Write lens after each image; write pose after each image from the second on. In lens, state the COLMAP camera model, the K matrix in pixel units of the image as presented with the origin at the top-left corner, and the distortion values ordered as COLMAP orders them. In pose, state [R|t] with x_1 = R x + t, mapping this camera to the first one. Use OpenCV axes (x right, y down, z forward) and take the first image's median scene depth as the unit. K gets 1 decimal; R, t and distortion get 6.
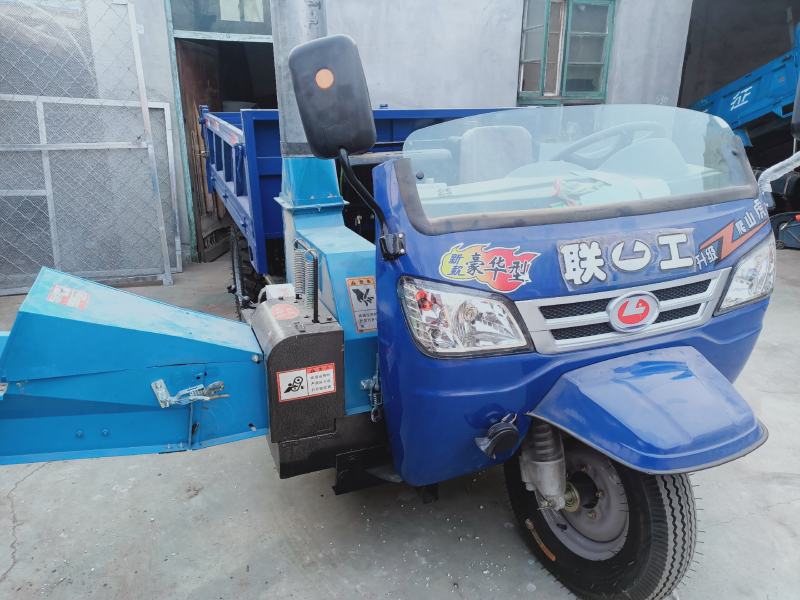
lens RADIAL K [[590.9, 0, 400.3], [0, 590.9, 301.1], [0, 0, 1]] dist [0.053056, -0.042556]
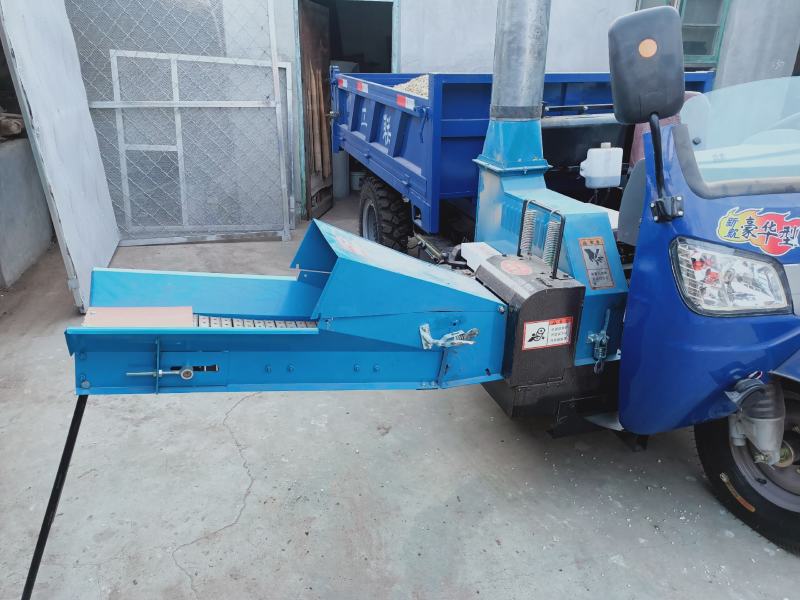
lens RADIAL K [[590.9, 0, 402.0], [0, 590.9, 303.0], [0, 0, 1]] dist [0.053056, -0.042556]
pose [[0.996944, 0.041953, -0.065897, -0.305264], [-0.037738, 0.997239, 0.063954, 0.019401], [0.068398, -0.061272, 0.995775, -0.081164]]
